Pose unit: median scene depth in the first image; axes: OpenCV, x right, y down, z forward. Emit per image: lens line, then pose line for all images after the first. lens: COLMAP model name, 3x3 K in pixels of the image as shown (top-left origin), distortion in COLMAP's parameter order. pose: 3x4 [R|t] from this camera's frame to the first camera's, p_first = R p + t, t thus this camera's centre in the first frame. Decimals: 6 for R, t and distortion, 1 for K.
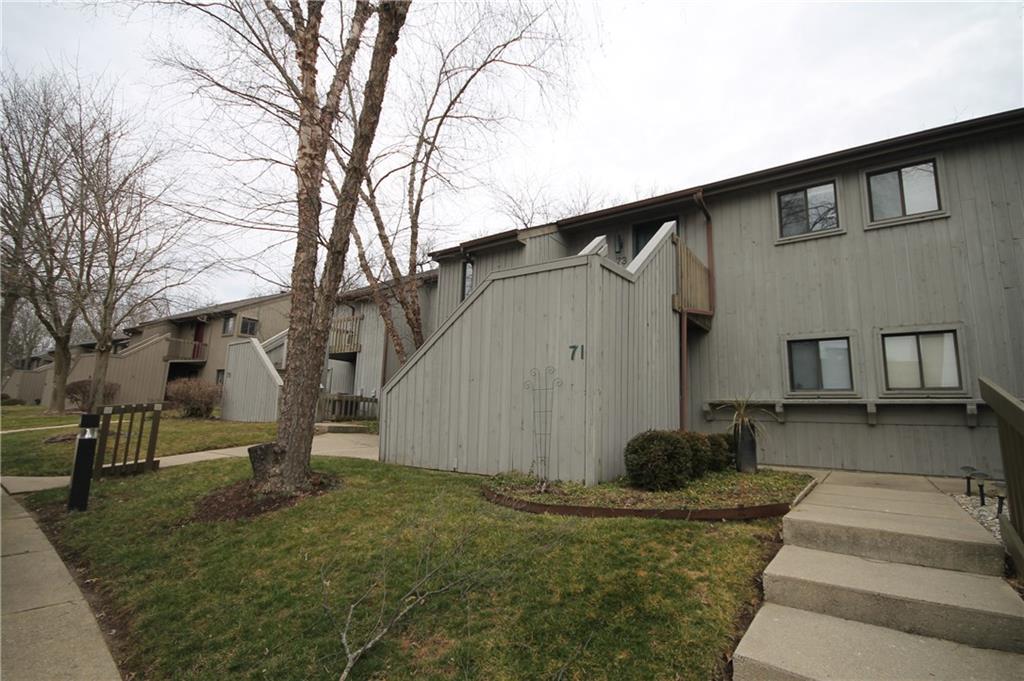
lens RADIAL K [[483.4, 0, 516.7], [0, 483.4, 342.3], [0, 0, 1]] dist [0.006282, -0.007131]
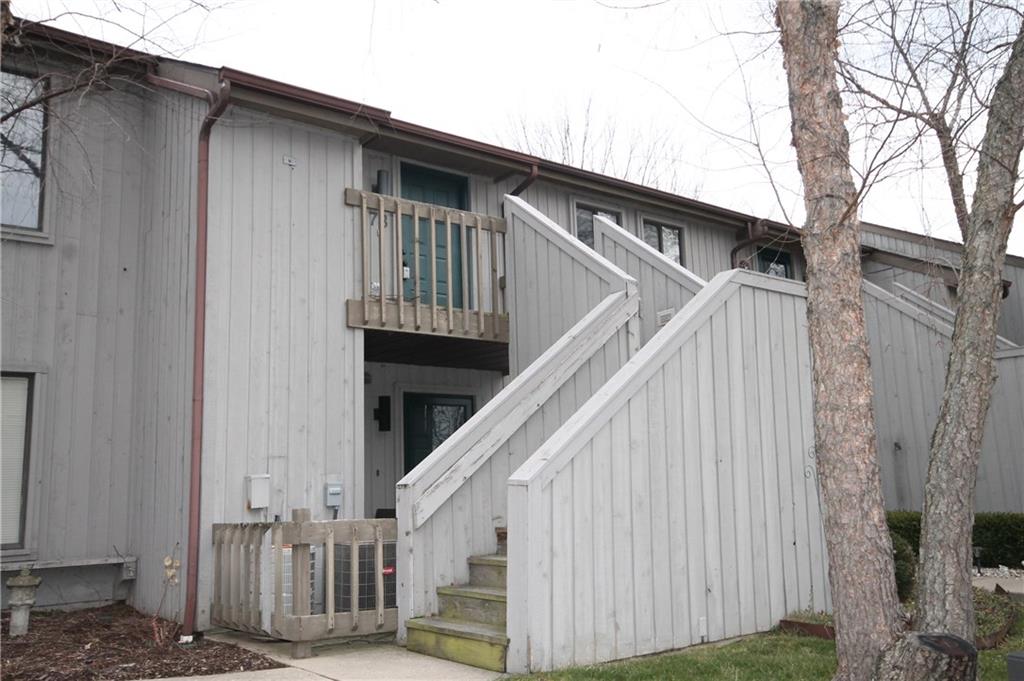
lens RADIAL K [[900.4, 0, 515.3], [0, 900.4, 343.5], [0, 0, 1]] dist [0.014103, 0.033602]
pose [[0.275919, 0.121115, 0.953520, -1.095606], [-0.112363, 0.989292, -0.093145, 0.066384], [-0.954591, -0.081440, 0.286573, 0.924059]]
